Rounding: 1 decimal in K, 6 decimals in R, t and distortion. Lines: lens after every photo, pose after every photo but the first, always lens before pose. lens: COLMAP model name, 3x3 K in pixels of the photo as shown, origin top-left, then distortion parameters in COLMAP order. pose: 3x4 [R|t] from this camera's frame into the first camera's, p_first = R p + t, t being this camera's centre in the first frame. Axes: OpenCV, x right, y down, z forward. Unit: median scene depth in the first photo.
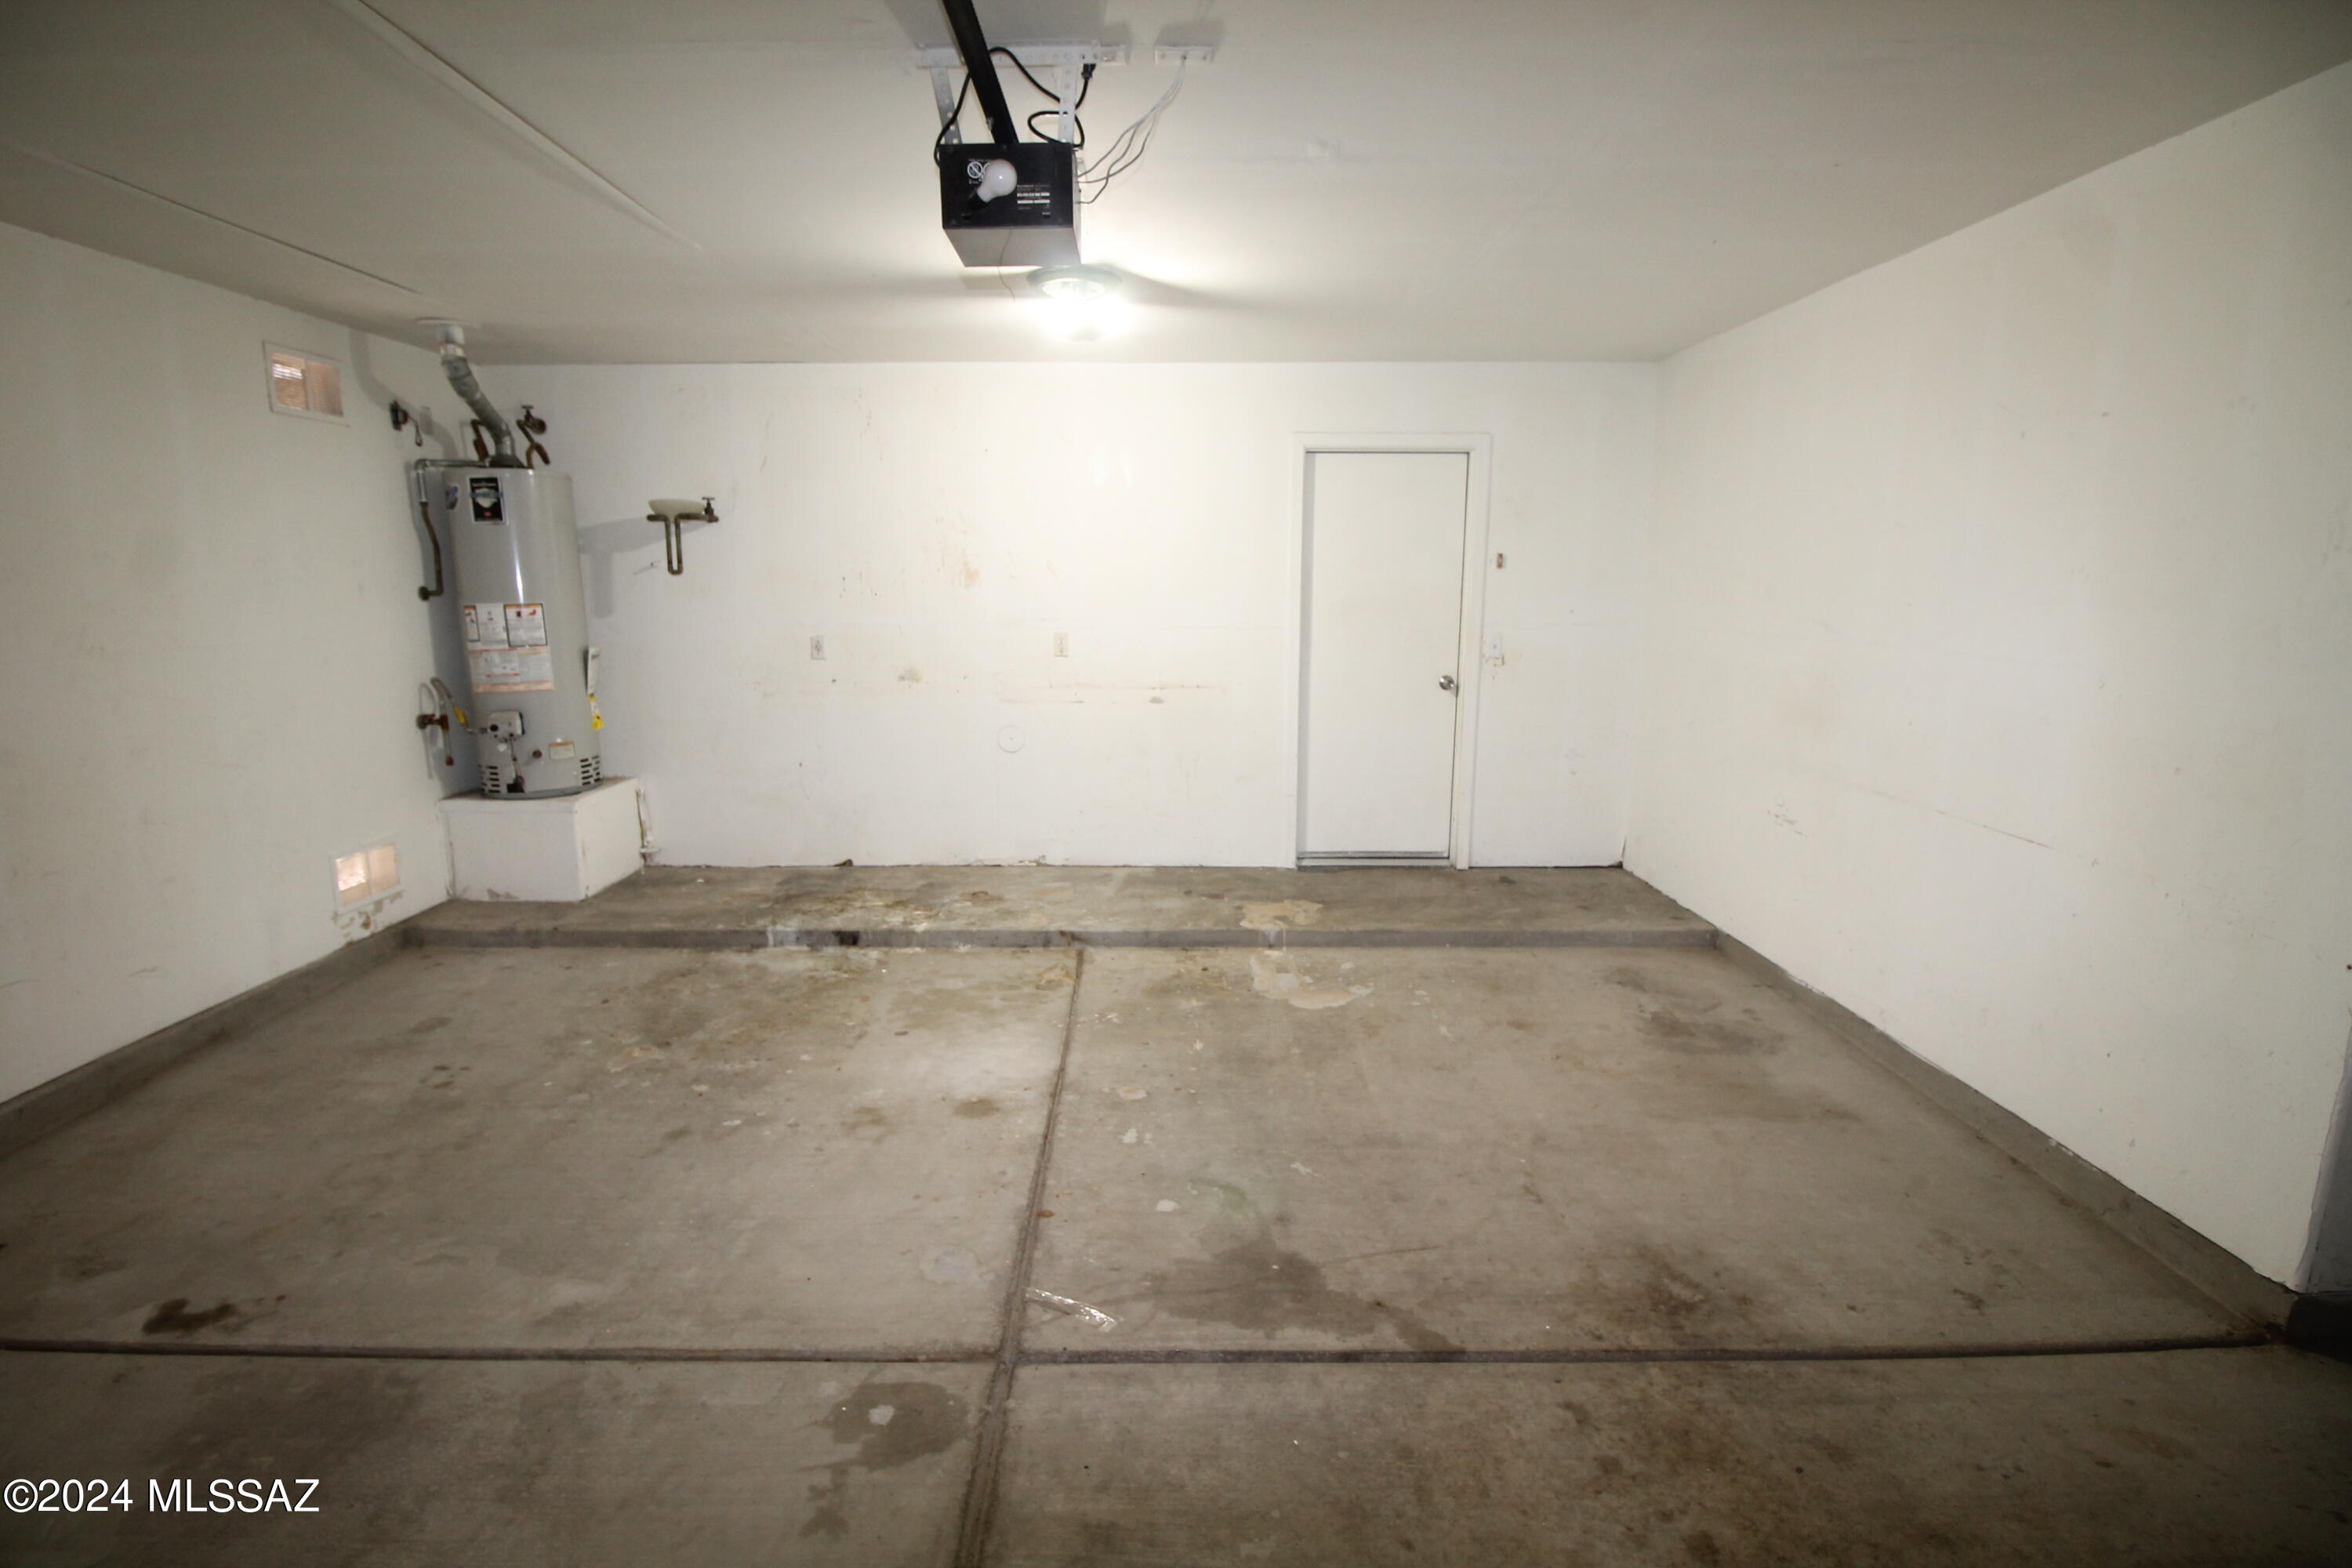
lens RADIAL K [[1088.2, 0, 1167.9], [0, 1088.2, 787.3], [0, 0, 1]] dist [-0.016511, -0.000750]
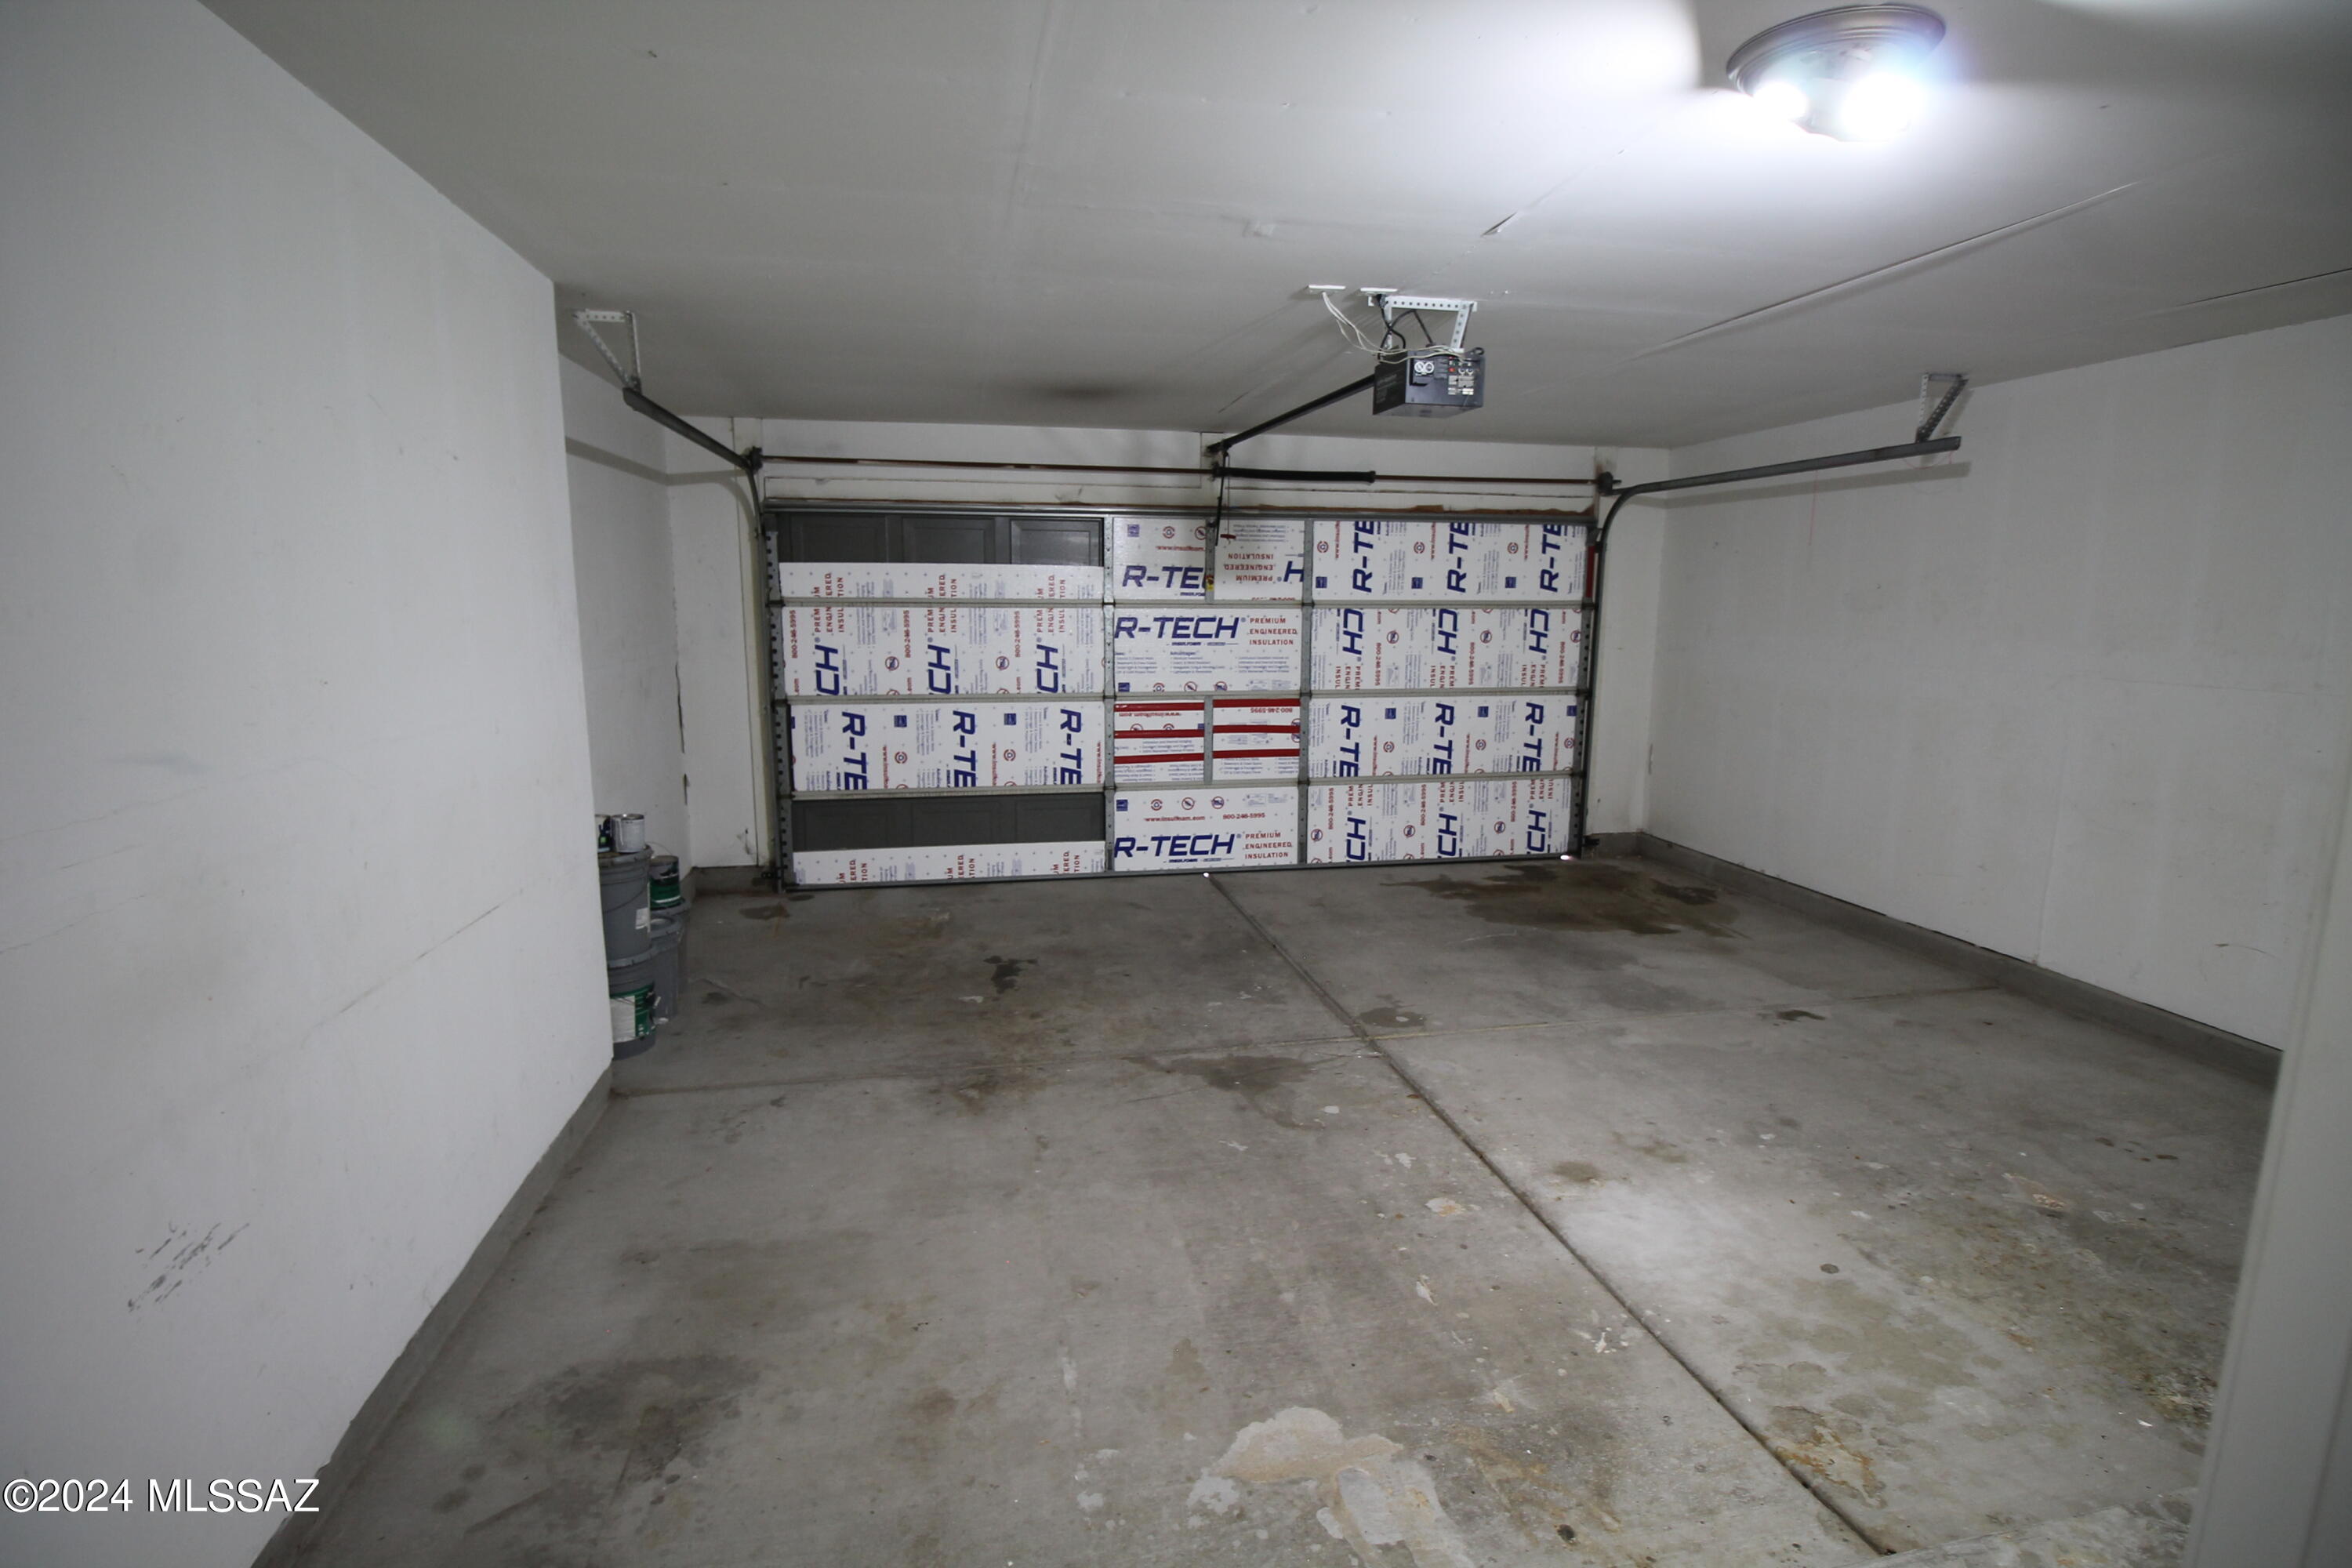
lens RADIAL K [[1088.2, 0, 1169.2], [0, 1088.2, 782.9], [0, 0, 1]] dist [-0.016511, -0.000750]
pose [[-0.980957, 0.031007, -0.191736, 0.364746], [-0.037753, 0.937908, 0.344822, -0.357300], [0.190523, 0.345494, -0.918877, 1.737384]]
